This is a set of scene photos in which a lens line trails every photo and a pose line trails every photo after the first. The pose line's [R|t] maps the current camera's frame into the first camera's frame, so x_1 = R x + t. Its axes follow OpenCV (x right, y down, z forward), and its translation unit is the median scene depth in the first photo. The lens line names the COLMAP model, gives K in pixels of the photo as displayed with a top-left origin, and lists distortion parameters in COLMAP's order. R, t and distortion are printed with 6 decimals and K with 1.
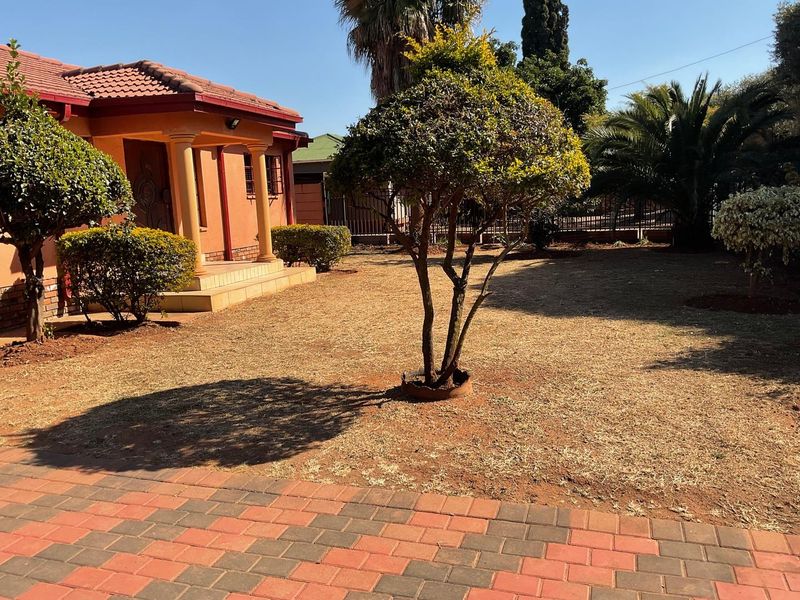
lens RADIAL K [[674.3, 0, 407.7], [0, 674.3, 304.6], [0, 0, 1]] dist [0.102377, -0.192544]
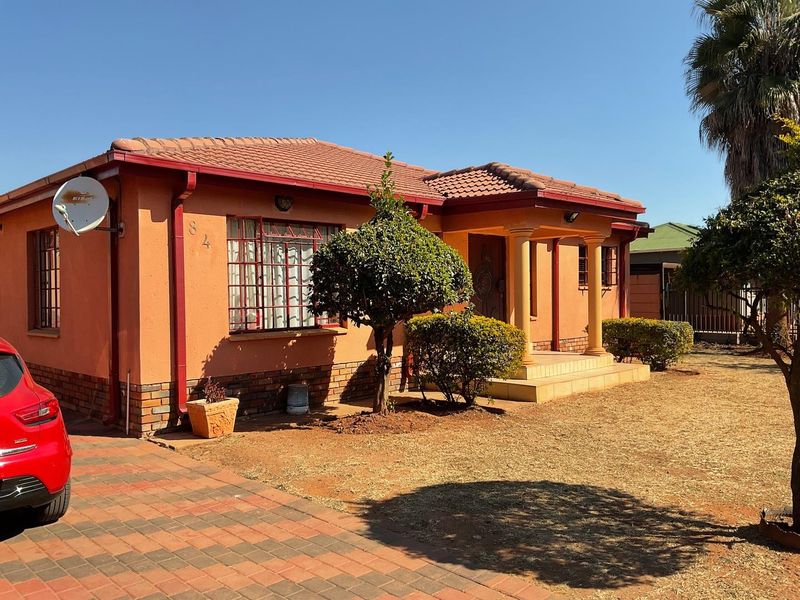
lens RADIAL K [[674.3, 0, 386.1], [0, 674.3, 295.8], [0, 0, 1]] dist [0.102377, -0.192544]
pose [[0.876144, 0.033674, -0.480872, -0.013847], [-0.101165, 0.988186, -0.115123, -0.010111], [0.471315, 0.149511, 0.869200, 0.021434]]
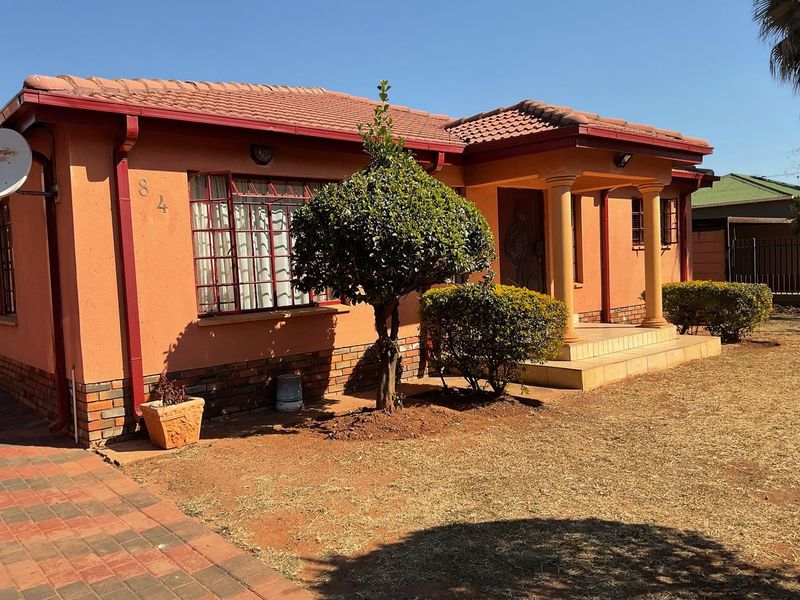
lens RADIAL K [[674.3, 0, 387.0], [0, 674.3, 297.3], [0, 0, 1]] dist [0.102377, -0.192544]
pose [[0.842961, 0.030745, -0.537095, -0.071626], [-0.076233, 0.995118, -0.062683, -0.040485], [0.532545, 0.093784, 0.841190, 0.250298]]
